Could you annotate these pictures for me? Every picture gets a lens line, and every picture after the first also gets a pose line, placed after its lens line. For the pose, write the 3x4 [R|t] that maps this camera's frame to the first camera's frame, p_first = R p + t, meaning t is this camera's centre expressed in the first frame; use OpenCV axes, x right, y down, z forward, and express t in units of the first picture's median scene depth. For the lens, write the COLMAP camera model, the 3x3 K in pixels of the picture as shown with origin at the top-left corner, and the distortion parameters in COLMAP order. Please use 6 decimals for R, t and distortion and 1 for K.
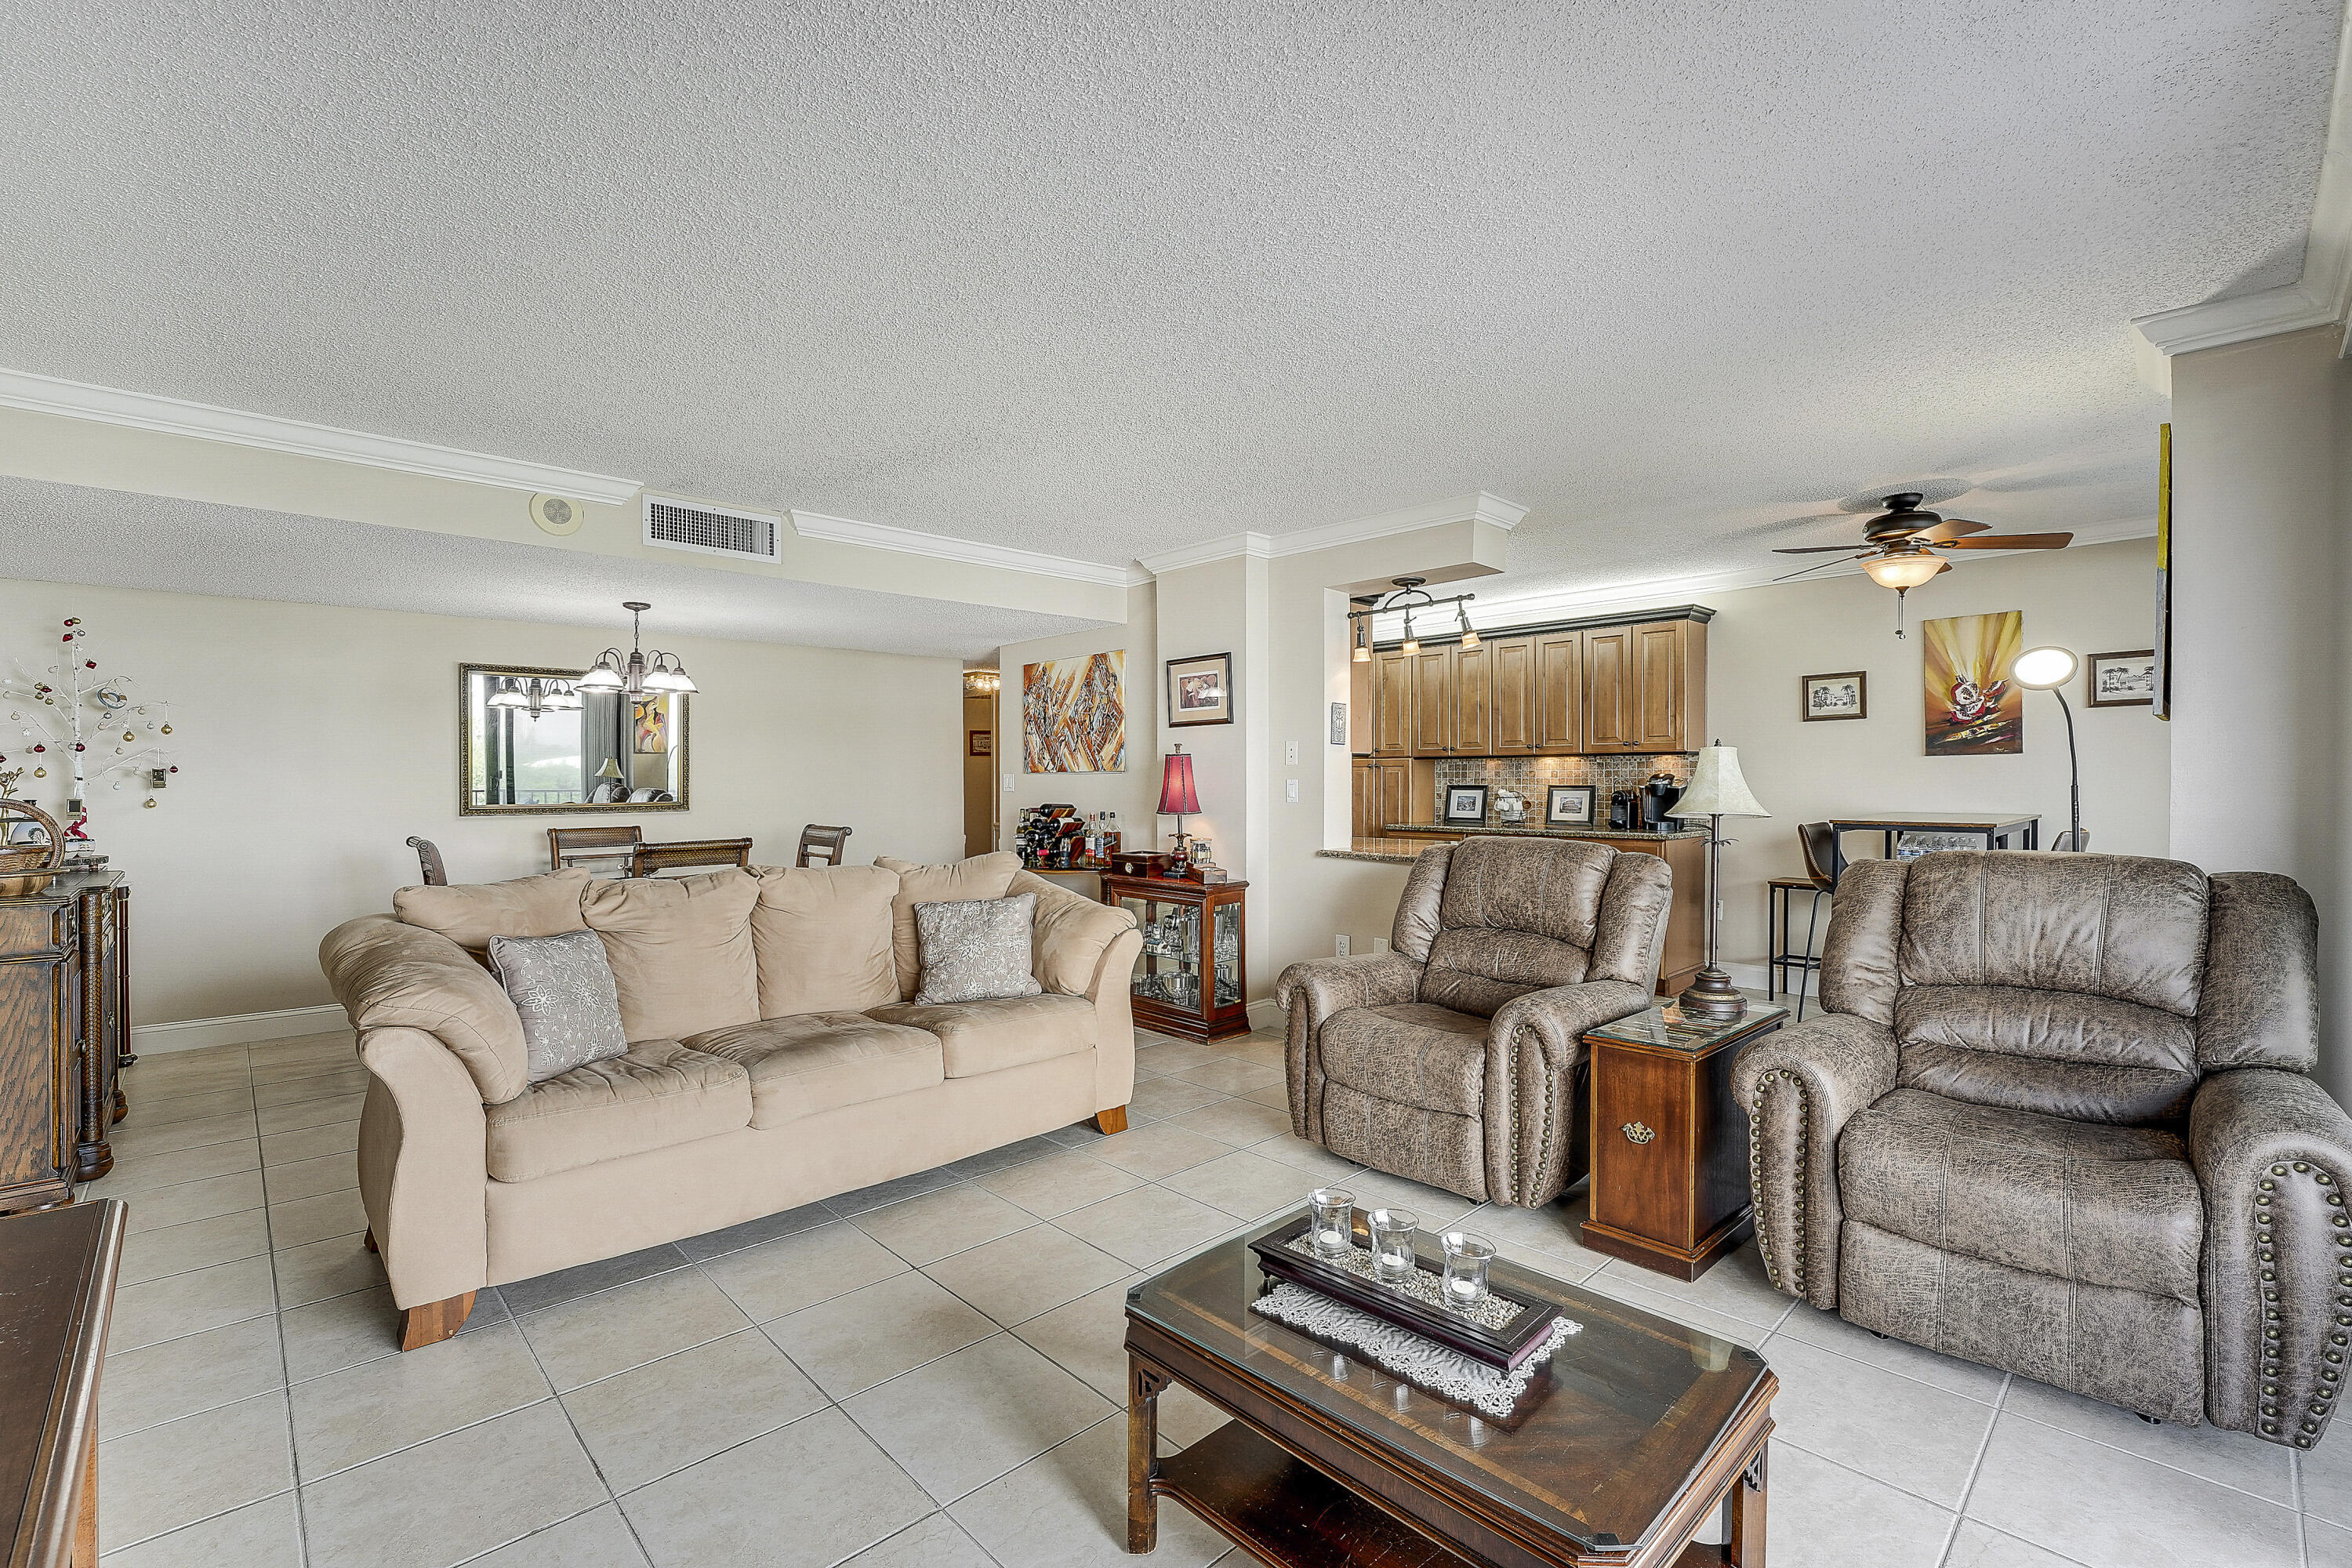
lens RADIAL K [[1052.8, 0, 1166.4], [0, 1052.8, 784.4], [0, 0, 1]] dist [-0.002655, -0.000295]
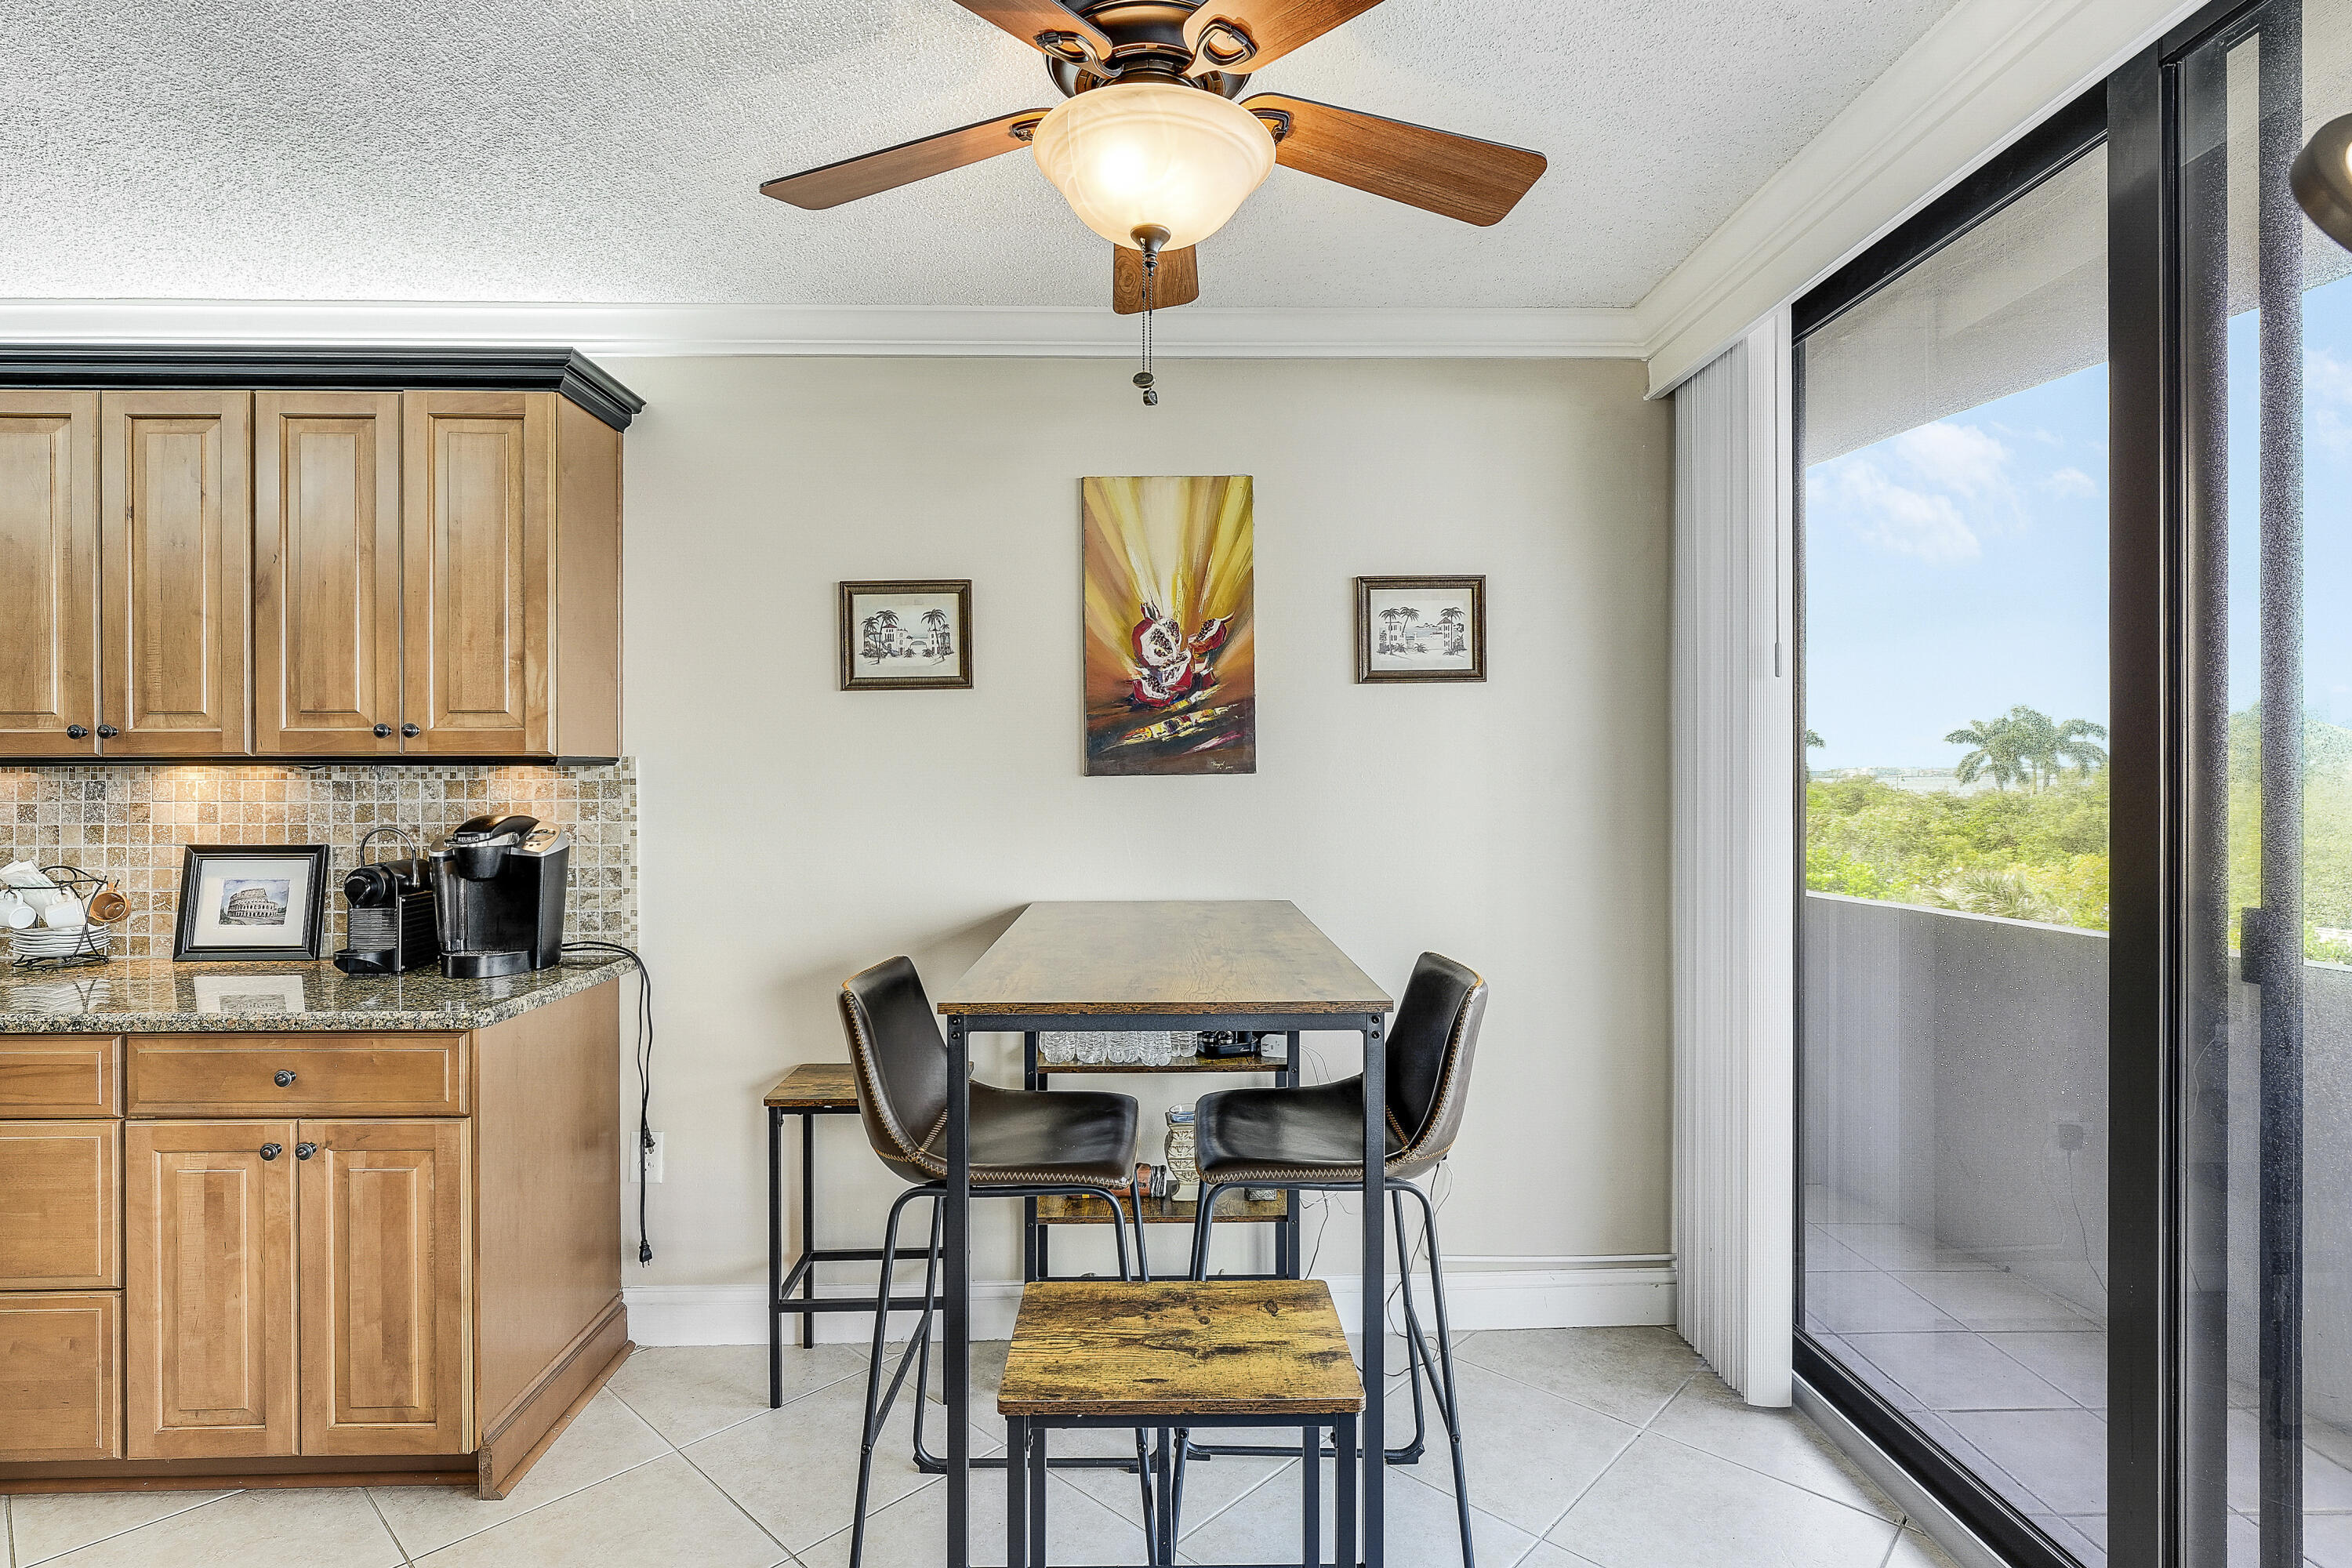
lens RADIAL K [[1052.8, 0, 1166.8], [0, 1052.8, 784.6], [0, 0, 1]] dist [-0.002655, -0.000295]
pose [[0.650706, -0.001716, 0.759328, 0.373033], [0.005148, 0.999984, -0.002151, -0.020684], [-0.759313, 0.005309, 0.650704, 0.632401]]
